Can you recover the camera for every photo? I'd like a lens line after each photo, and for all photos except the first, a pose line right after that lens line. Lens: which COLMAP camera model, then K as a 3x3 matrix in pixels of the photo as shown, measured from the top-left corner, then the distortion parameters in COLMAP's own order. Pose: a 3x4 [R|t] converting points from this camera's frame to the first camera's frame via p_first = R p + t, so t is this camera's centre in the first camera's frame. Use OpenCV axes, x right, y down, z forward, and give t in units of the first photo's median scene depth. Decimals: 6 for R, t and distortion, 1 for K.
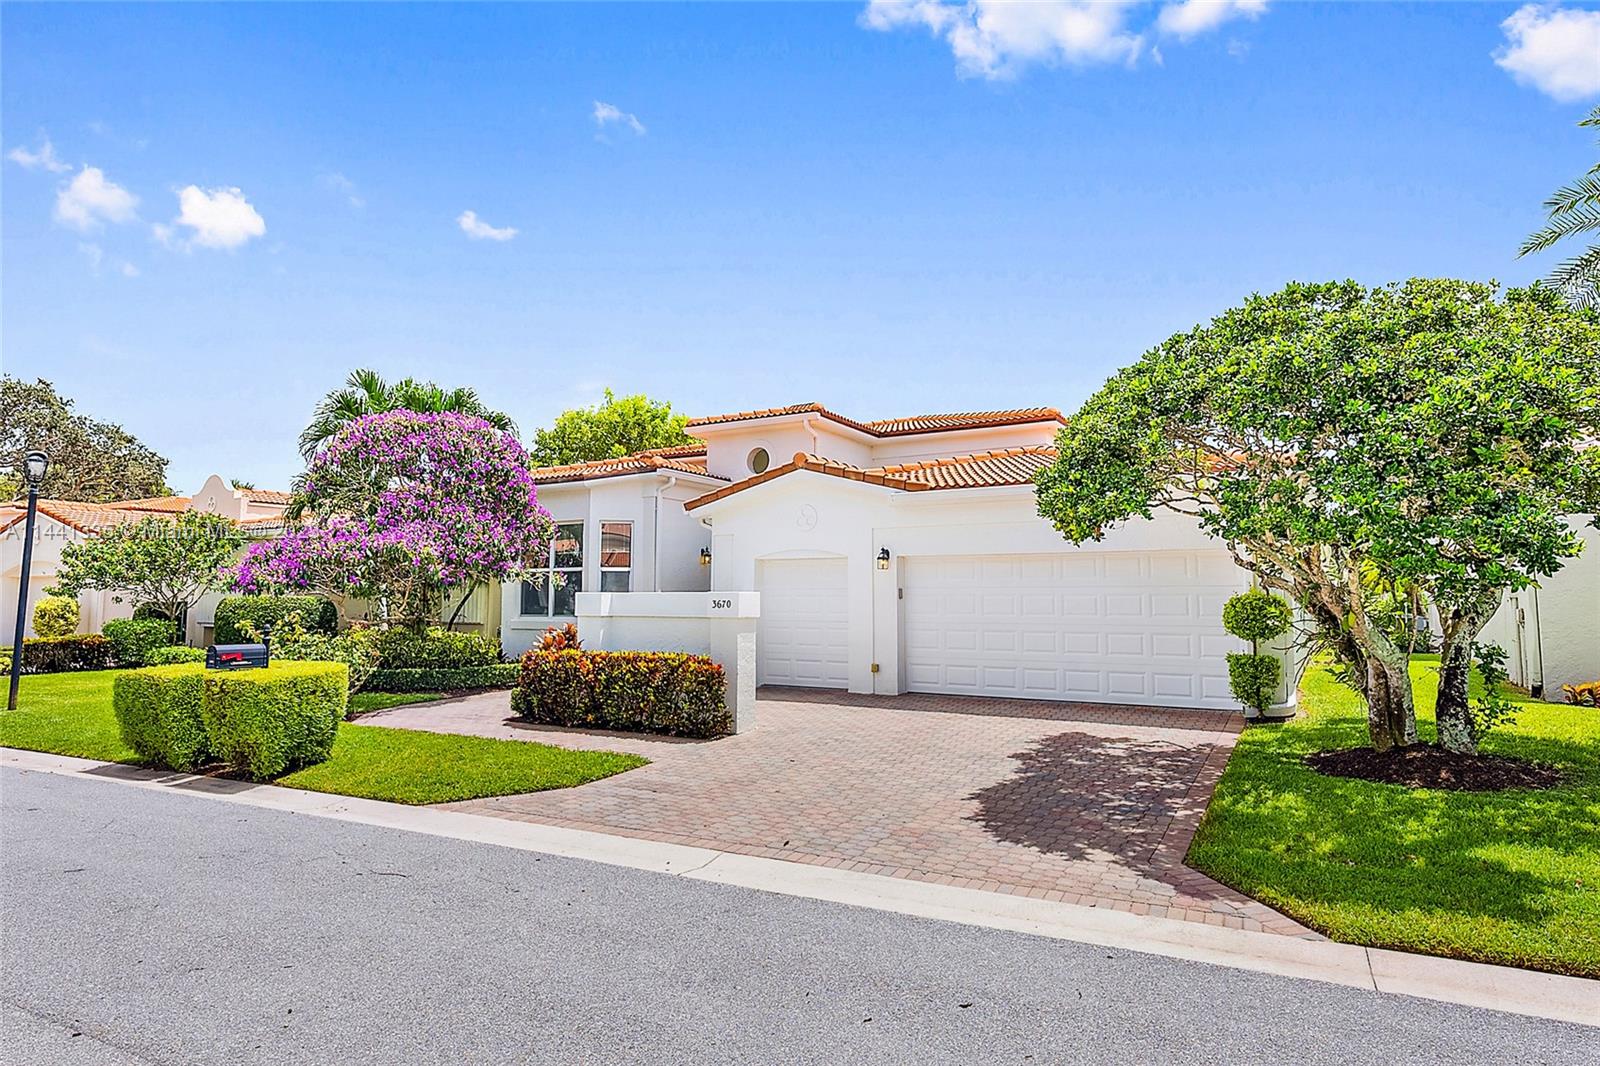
lens RADIAL K [[852.8, 0, 806.7], [0, 852.8, 518.8], [0, 0, 1]] dist [-0.001550, -0.000689]
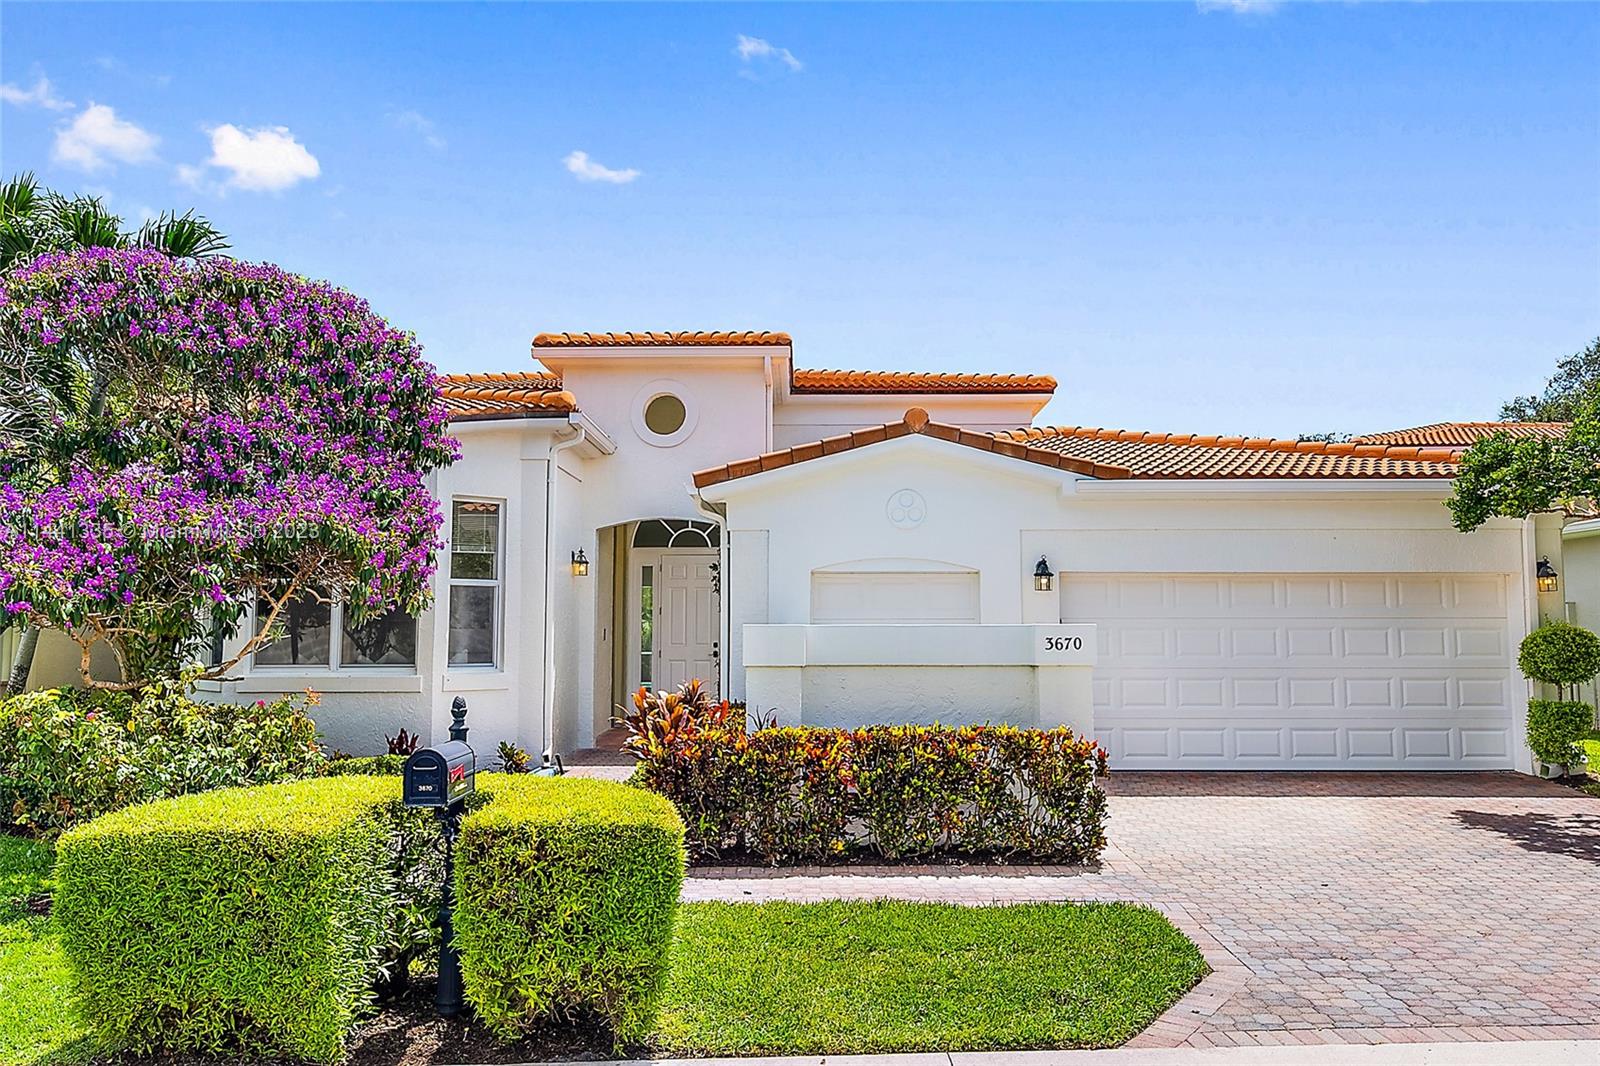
lens RADIAL K [[1192.5, 0, 800.0], [0, 1192.5, 533.0], [0, 0, 1]] dist [-0.006690, -0.002882]
pose [[0.880783, 0.040299, 0.471802, -0.549797], [-0.044741, 0.998997, -0.001805, 0.024083], [-0.471401, -0.019519, 0.881703, 0.264460]]
